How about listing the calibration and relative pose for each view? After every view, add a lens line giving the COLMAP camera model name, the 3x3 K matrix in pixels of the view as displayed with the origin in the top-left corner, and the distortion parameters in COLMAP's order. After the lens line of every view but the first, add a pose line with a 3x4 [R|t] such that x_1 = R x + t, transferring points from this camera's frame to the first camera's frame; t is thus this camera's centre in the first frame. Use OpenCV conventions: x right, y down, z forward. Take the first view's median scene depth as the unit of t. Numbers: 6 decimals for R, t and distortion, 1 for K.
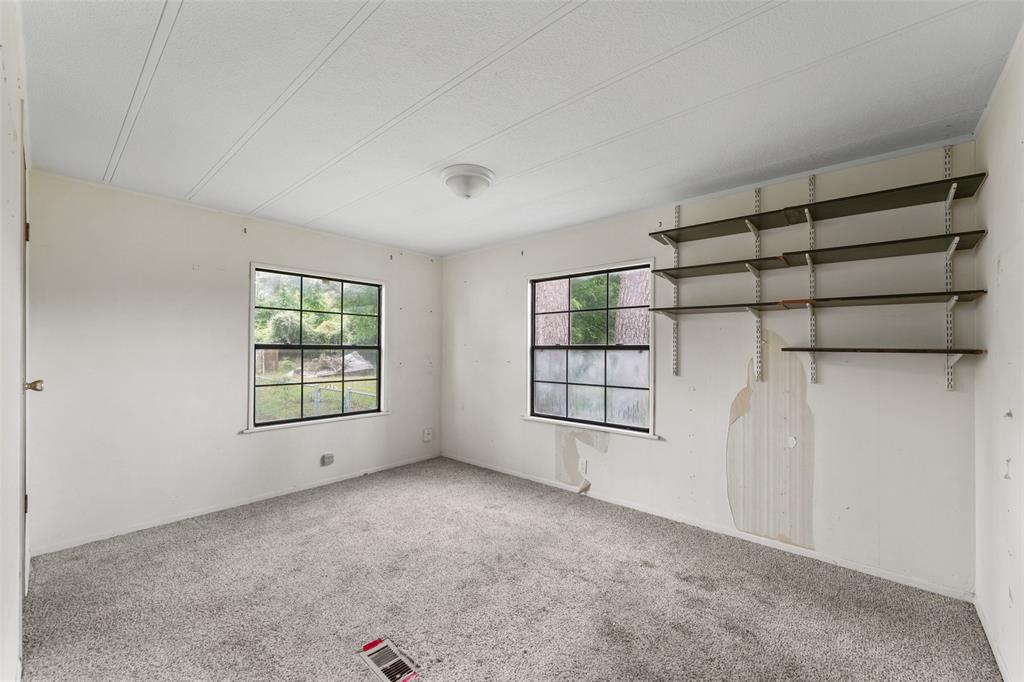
lens RADIAL K [[408.5, 0, 508.9], [0, 408.5, 343.1], [0, 0, 1]] dist [0.007258, -0.000540]
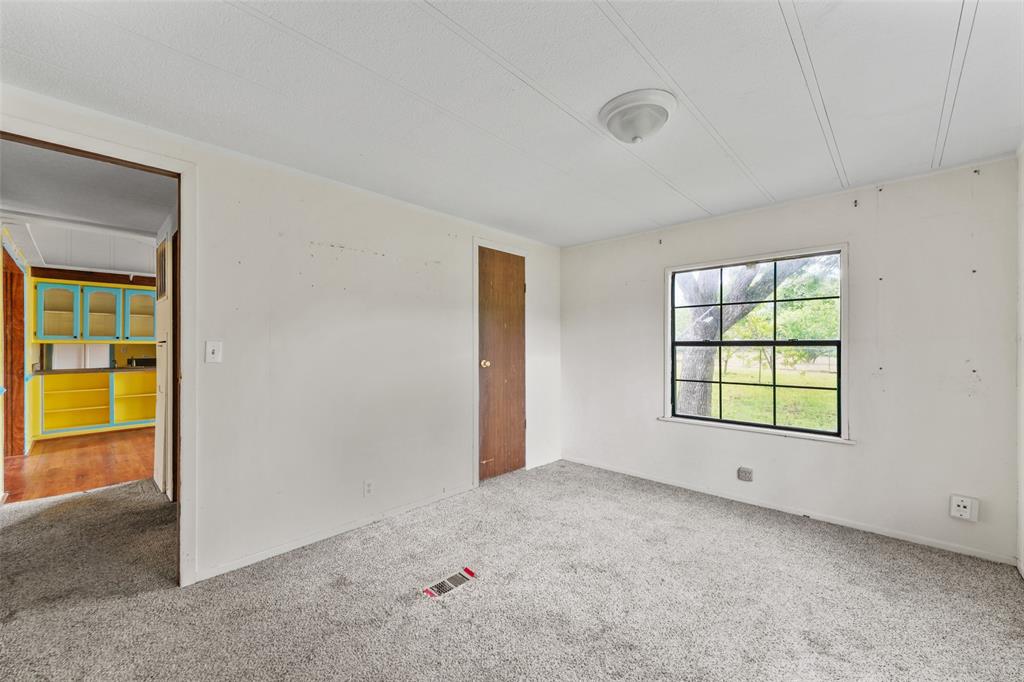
lens RADIAL K [[408.5, 0, 503.6], [0, 408.5, 345.4], [0, 0, 1]] dist [0.007258, -0.000540]
pose [[-0.043367, -0.005324, -0.999045, 0.541355], [0.015104, 0.999868, -0.005985, 0.015117], [0.998945, -0.015349, -0.043281, 0.662278]]
